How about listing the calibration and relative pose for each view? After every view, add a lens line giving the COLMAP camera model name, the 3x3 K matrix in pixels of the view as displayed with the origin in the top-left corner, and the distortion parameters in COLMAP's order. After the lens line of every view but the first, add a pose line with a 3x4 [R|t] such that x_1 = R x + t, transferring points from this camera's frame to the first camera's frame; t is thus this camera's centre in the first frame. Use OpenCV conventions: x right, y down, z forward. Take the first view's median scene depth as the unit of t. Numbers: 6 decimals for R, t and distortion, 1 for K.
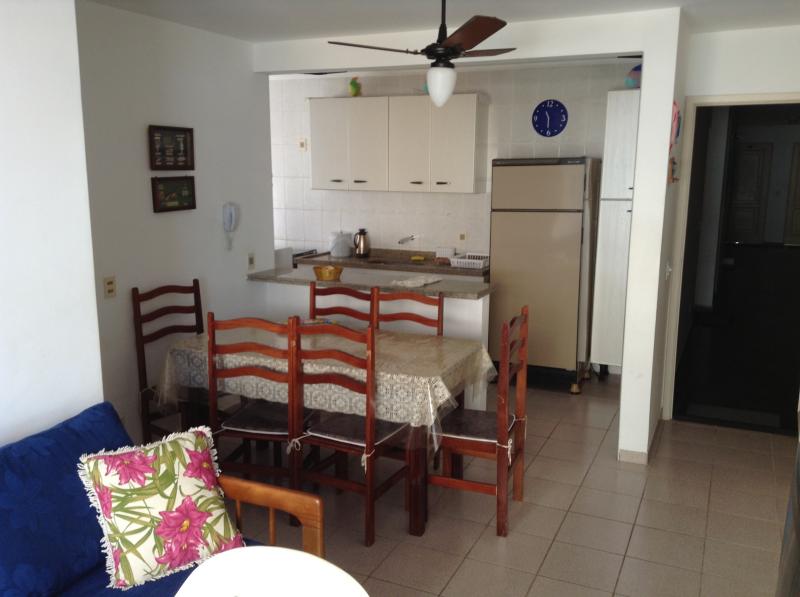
lens RADIAL K [[709.9, 0, 398.5], [0, 709.9, 294.2], [0, 0, 1]] dist [0.214811, -0.373919]
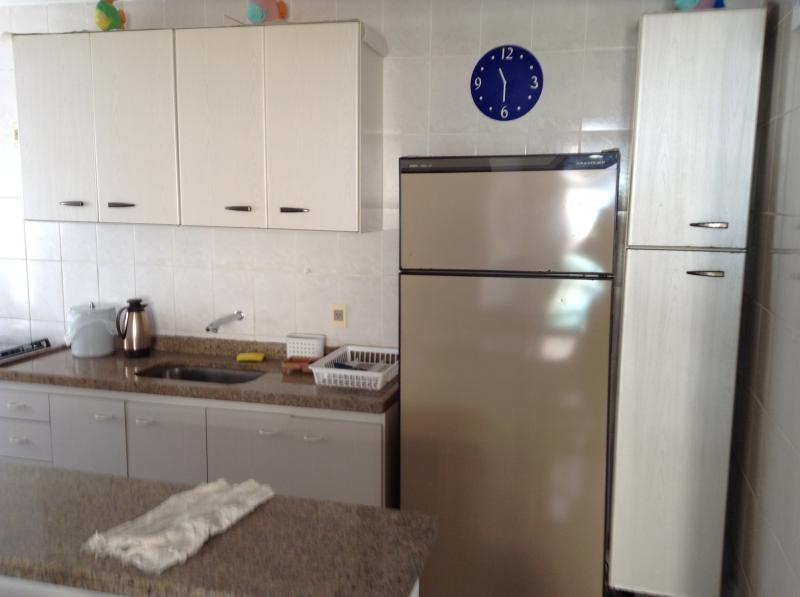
lens RADIAL K [[709.9, 0, 398.5], [0, 709.9, 294.2], [0, 0, 1]] dist [0.214811, -0.373919]
pose [[0.986081, -0.012800, 0.165772, 0.050439], [0.020074, 0.998904, -0.042281, -0.076543], [-0.165050, 0.045021, 0.985257, 0.511518]]
